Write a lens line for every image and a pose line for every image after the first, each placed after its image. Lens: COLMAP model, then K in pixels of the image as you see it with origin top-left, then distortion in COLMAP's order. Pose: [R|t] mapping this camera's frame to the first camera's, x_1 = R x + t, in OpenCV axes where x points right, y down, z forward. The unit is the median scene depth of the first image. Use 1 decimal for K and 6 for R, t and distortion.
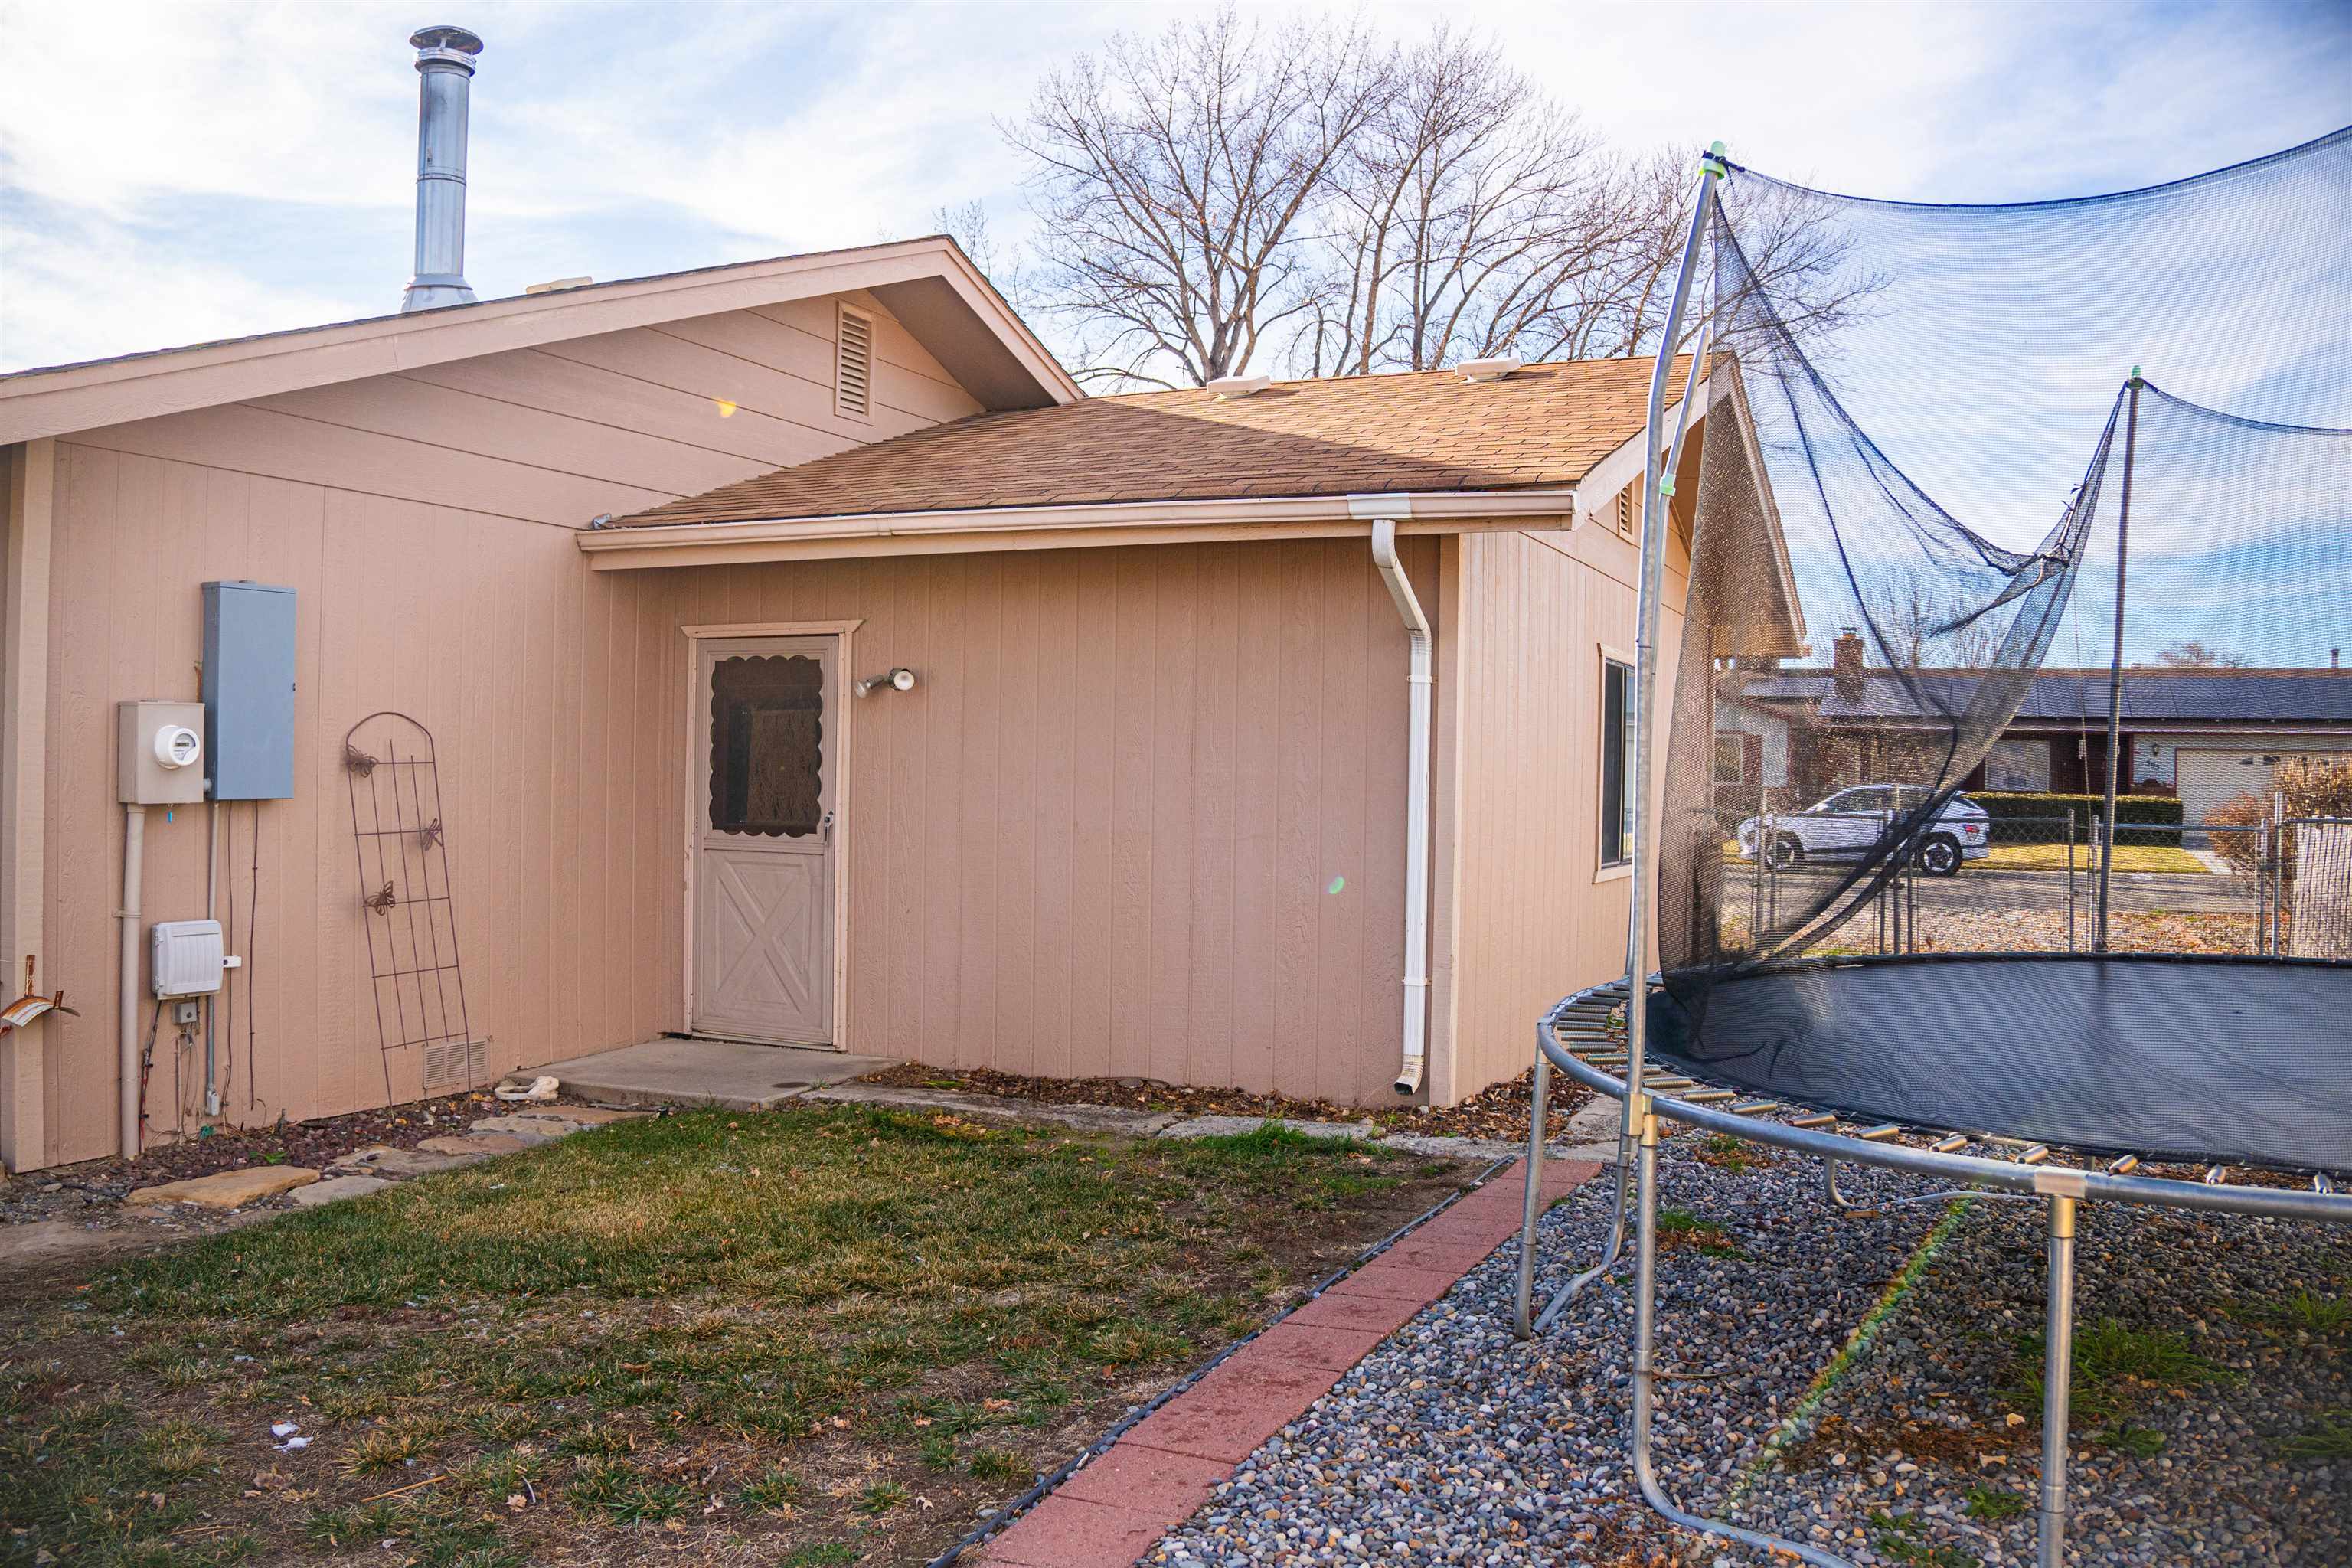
lens RADIAL K [[1893.3, 0, 1179.0], [0, 1893.3, 776.2], [0, 0, 1]] dist [-0.205394, 0.133285]
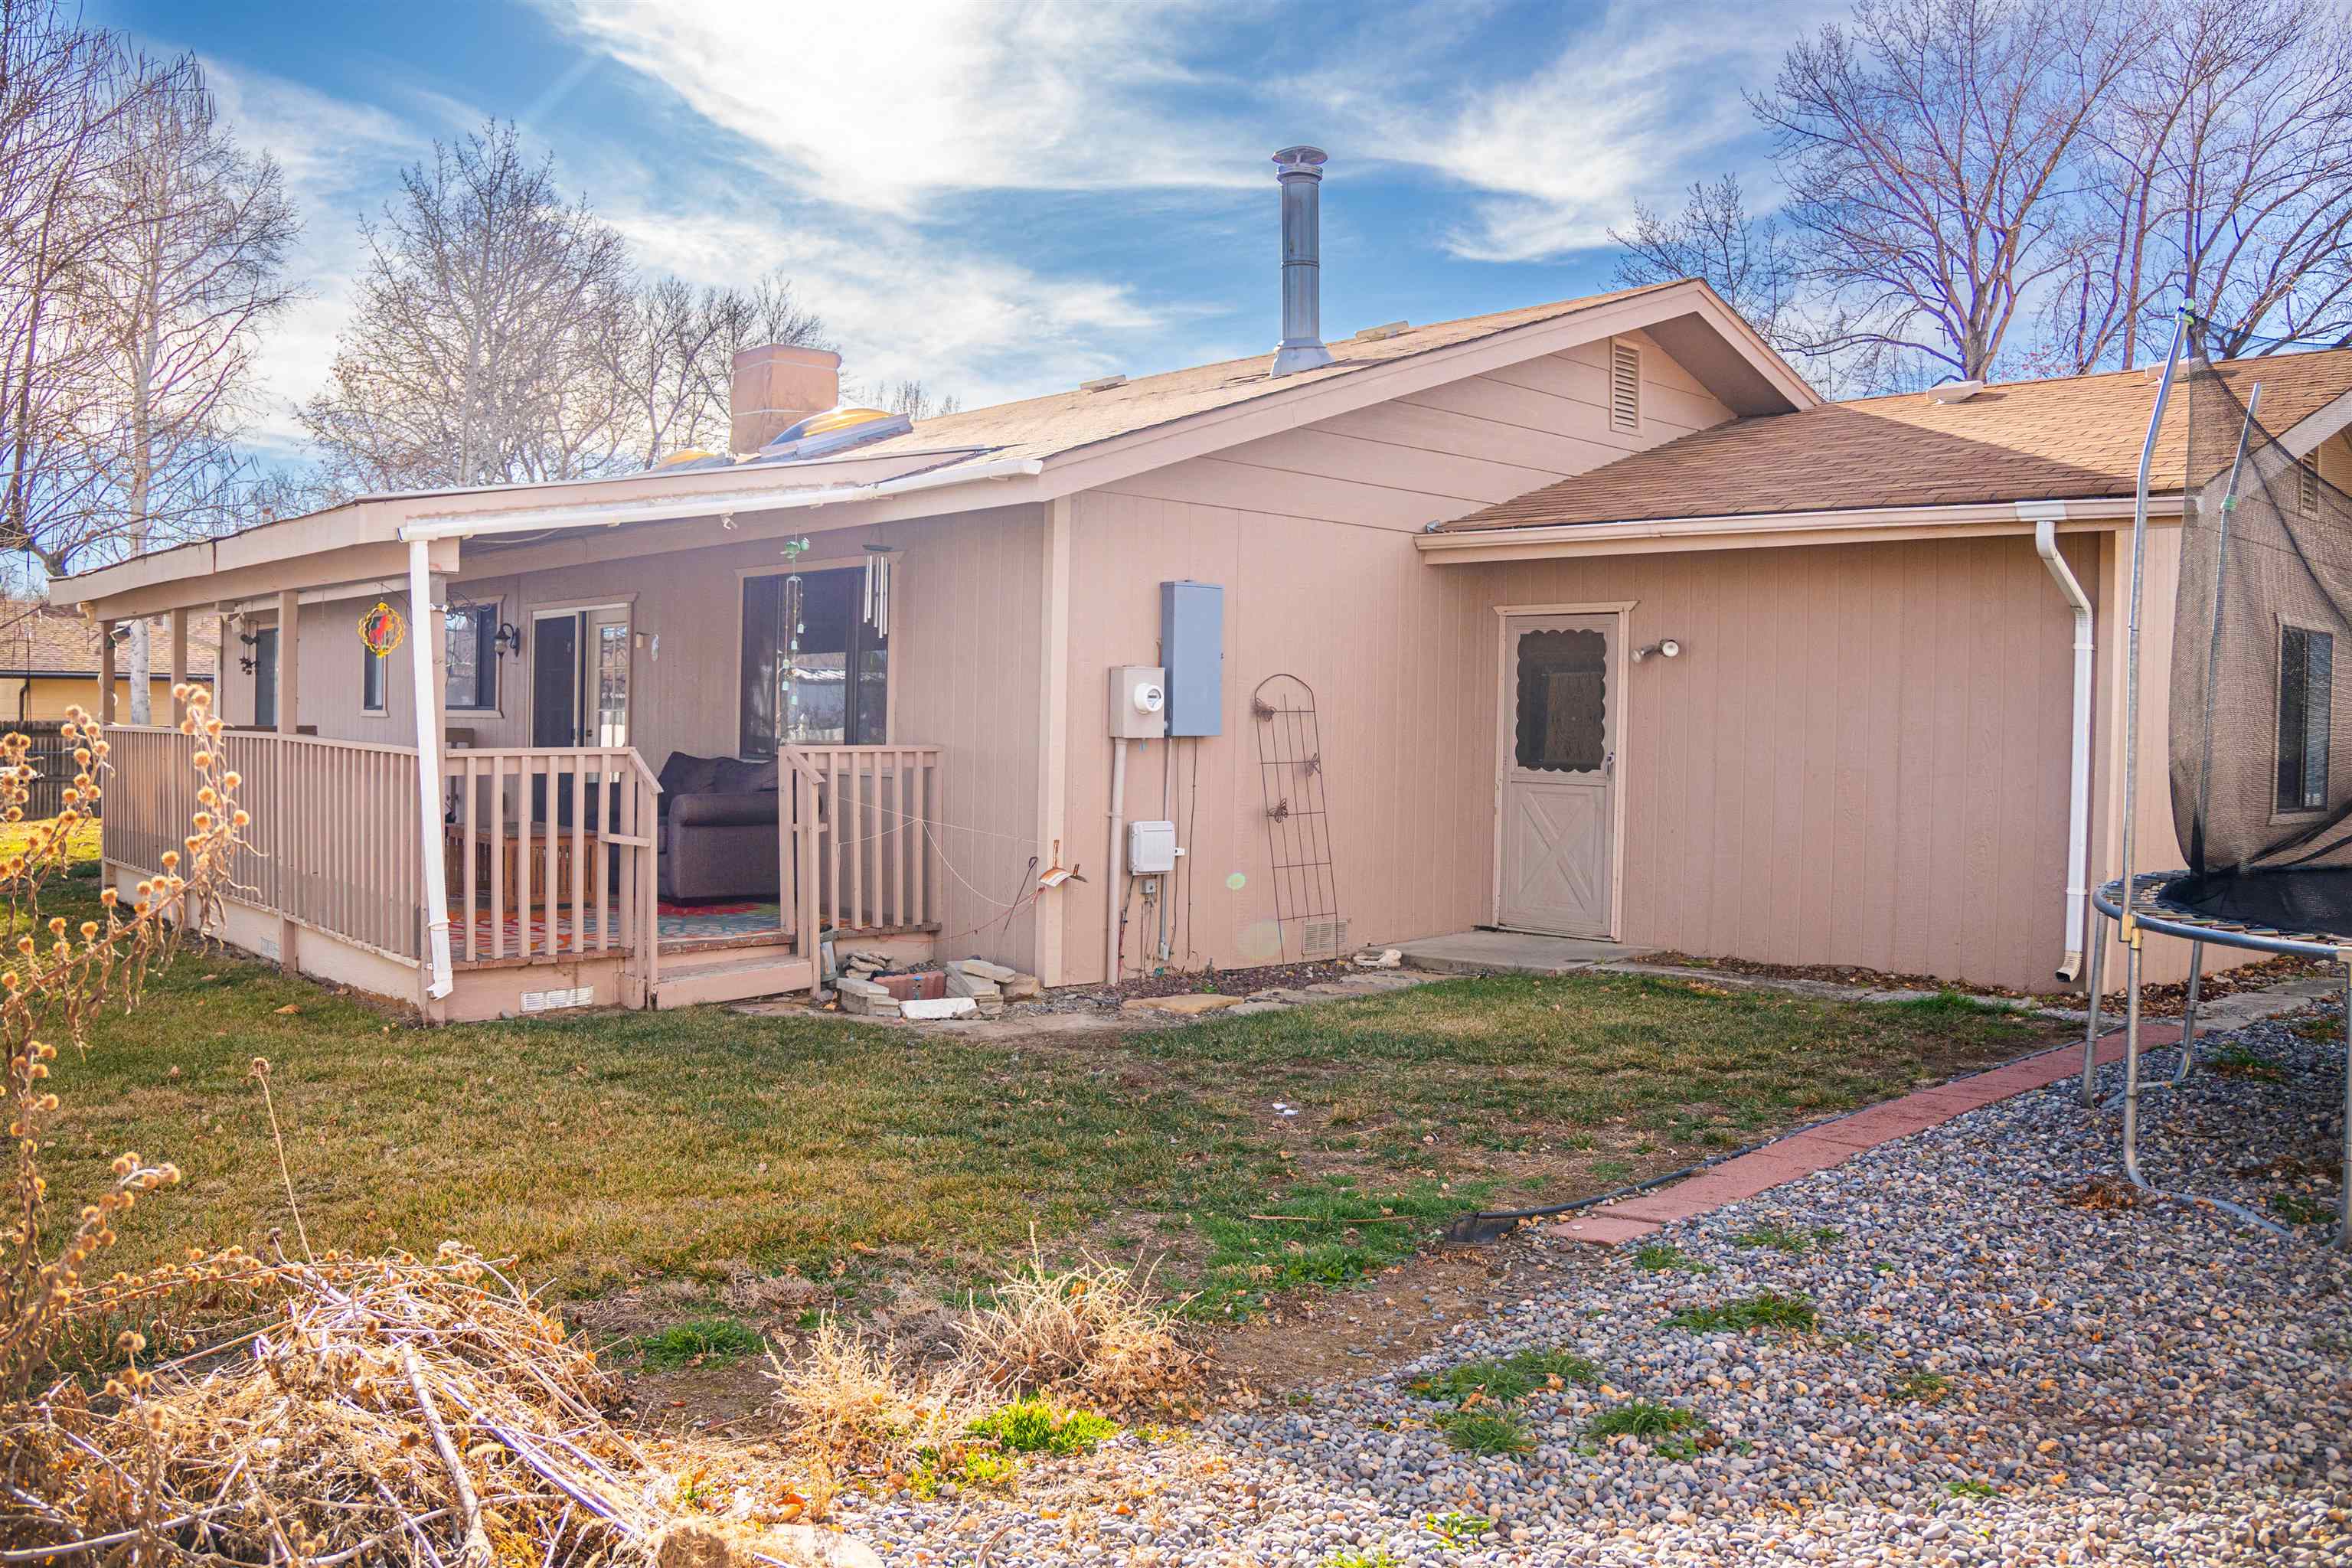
lens RADIAL K [[1930.8, 0, 1186.2], [0, 1930.8, 769.8], [0, 0, 1]] dist [-0.216258, 0.141282]
pose [[0.924123, 0.011614, -0.381919, 0.041928], [-0.005732, 0.999847, 0.016536, 0.010932], [0.382053, -0.013092, 0.924048, -0.301633]]
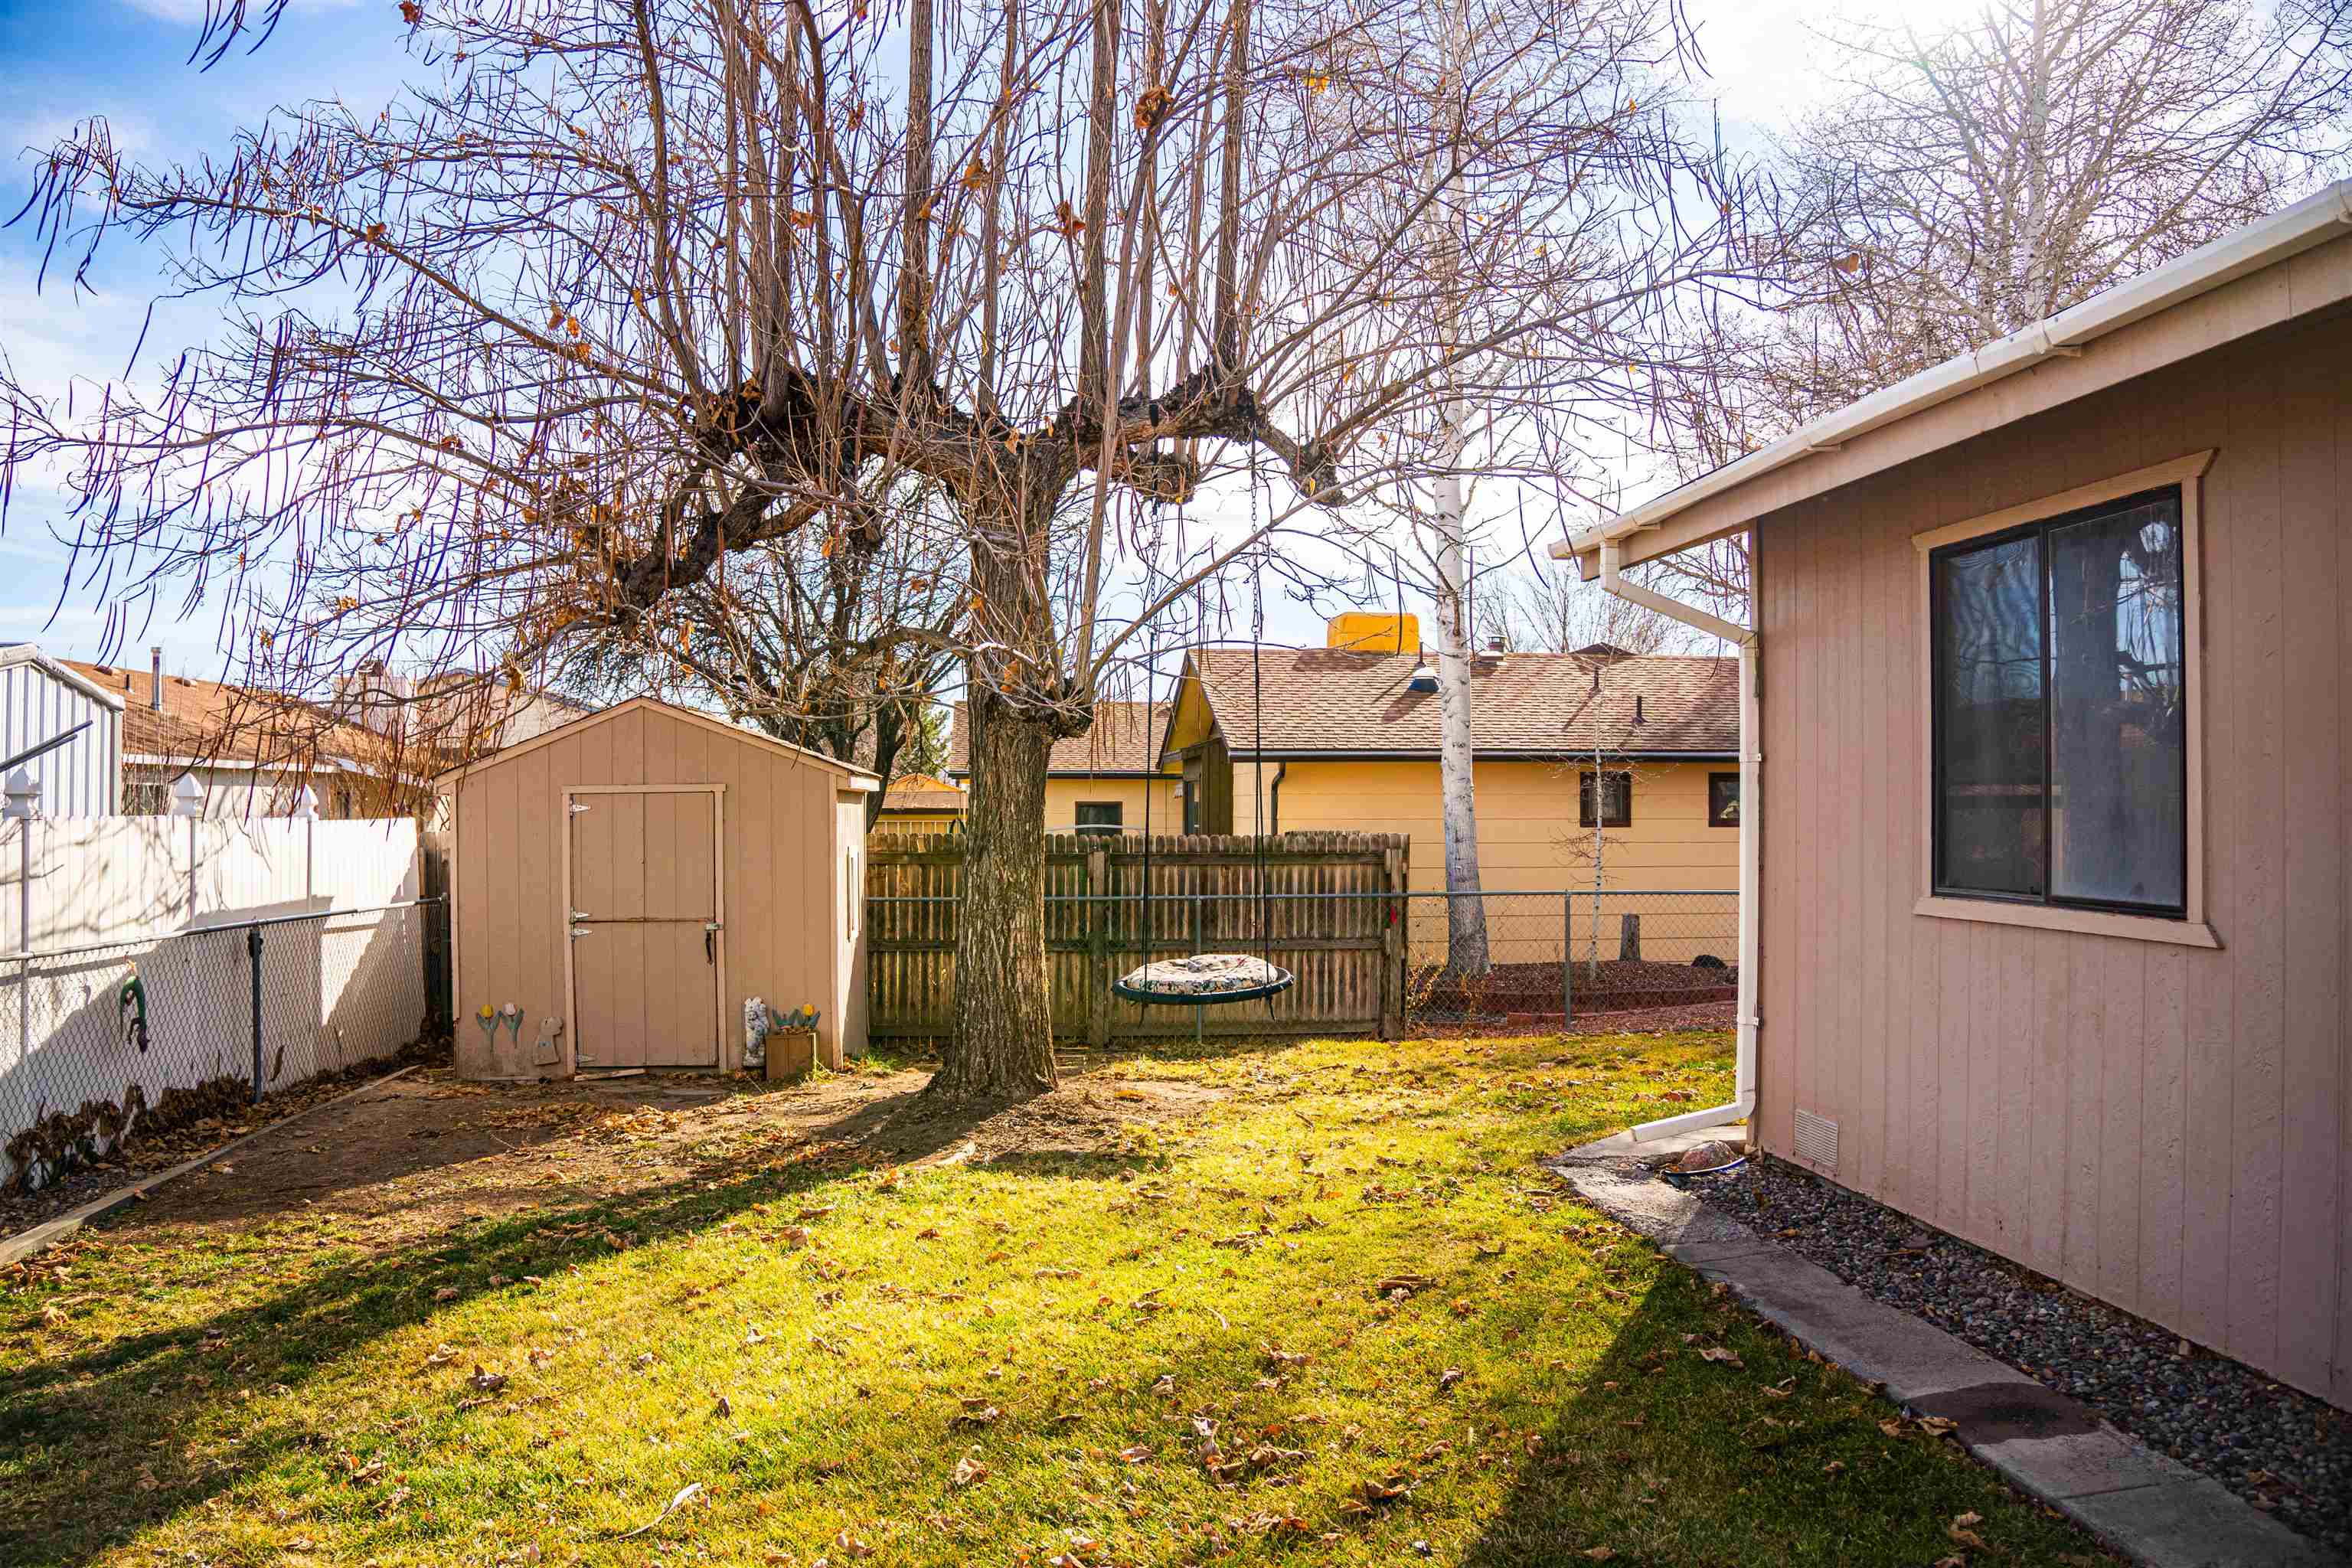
lens RADIAL K [[1883.7, 0, 1183.5], [0, 1883.7, 779.4], [0, 0, 1]] dist [-0.204438, 0.126529]
pose [[0.516149, -0.023476, -0.856177, -1.543857], [0.003178, 0.999670, -0.025495, -0.016759], [0.856493, 0.010438, 0.516053, 0.841593]]
